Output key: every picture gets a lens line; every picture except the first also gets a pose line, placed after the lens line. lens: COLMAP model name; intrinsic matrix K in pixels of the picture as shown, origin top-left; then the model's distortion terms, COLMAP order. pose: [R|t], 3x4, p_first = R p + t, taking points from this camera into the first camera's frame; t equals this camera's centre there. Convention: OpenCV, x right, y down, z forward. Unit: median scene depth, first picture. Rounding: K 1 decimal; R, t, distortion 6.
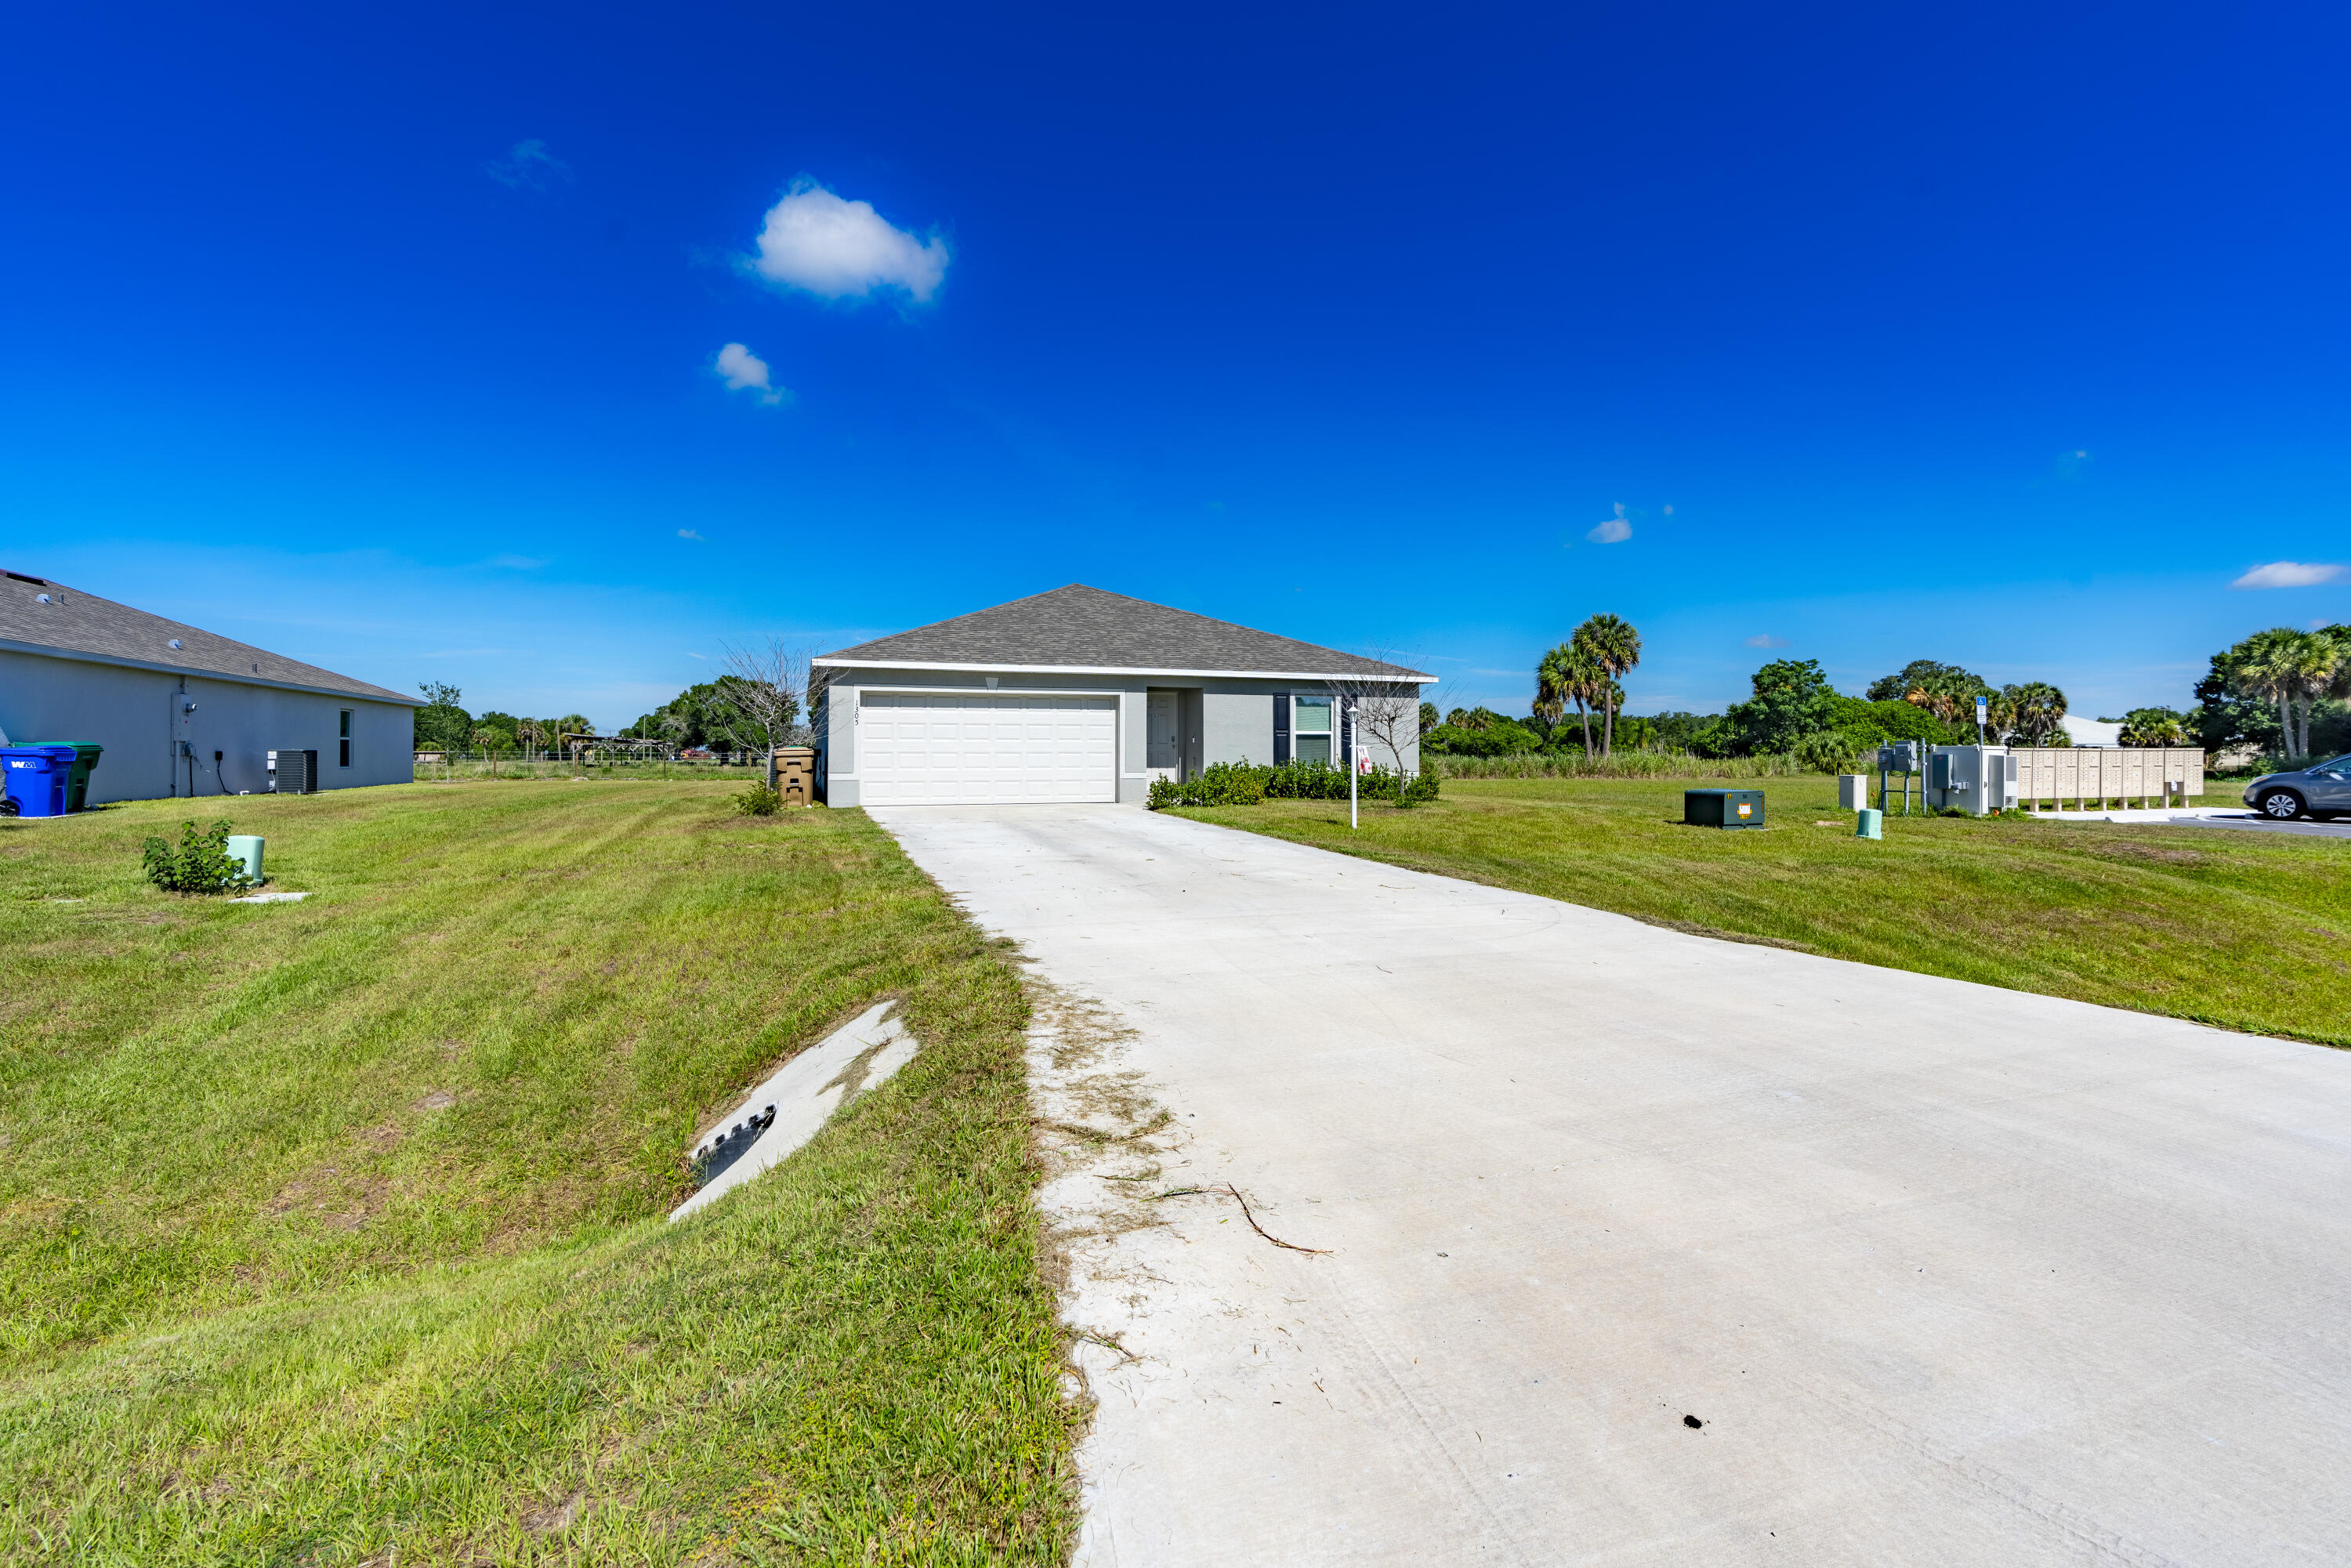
lens RADIAL K [[1070.2, 0, 1173.6], [0, 1070.2, 755.0], [0, 0, 1]] dist [-0.003845, 0.000002]
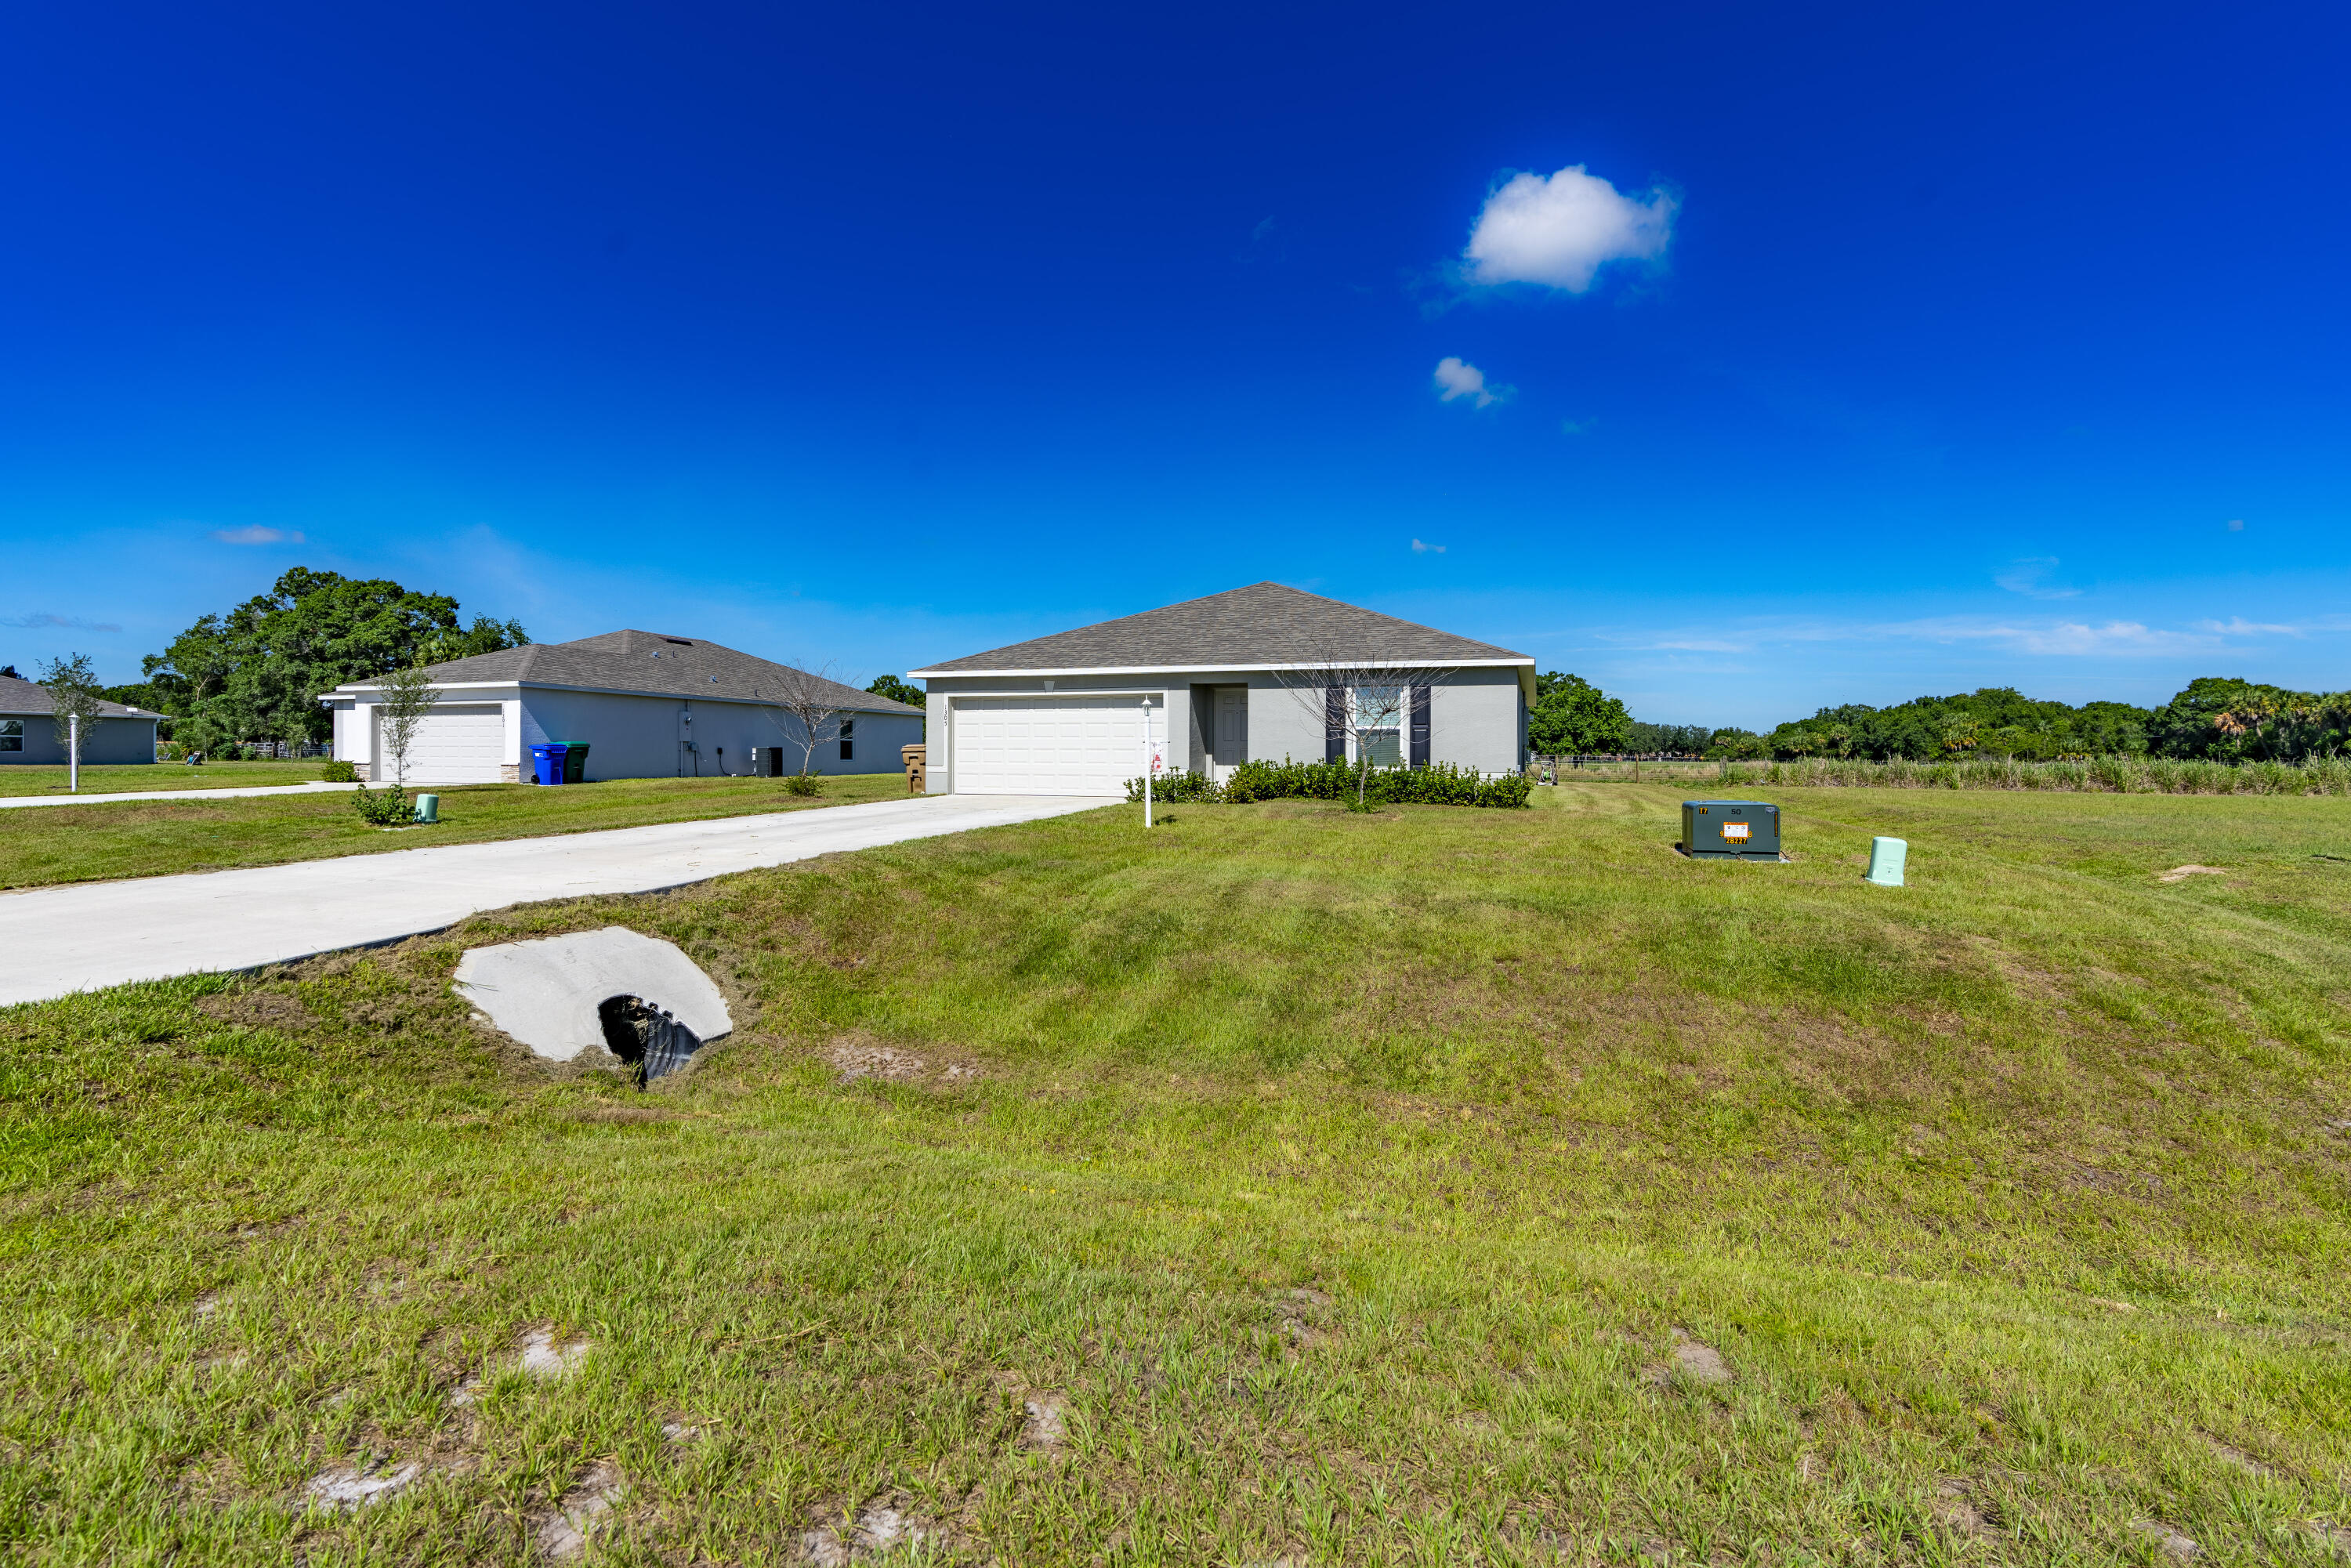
lens RADIAL K [[1077.5, 0, 1169.5], [0, 1077.5, 783.5], [0, 0, 1]] dist [-0.003249, -0.000098]
pose [[0.785879, 0.020225, -0.618050, 0.513442], [-0.004891, 0.999637, 0.026494, 0.002693], [0.618361, -0.017798, 0.785693, 0.168293]]
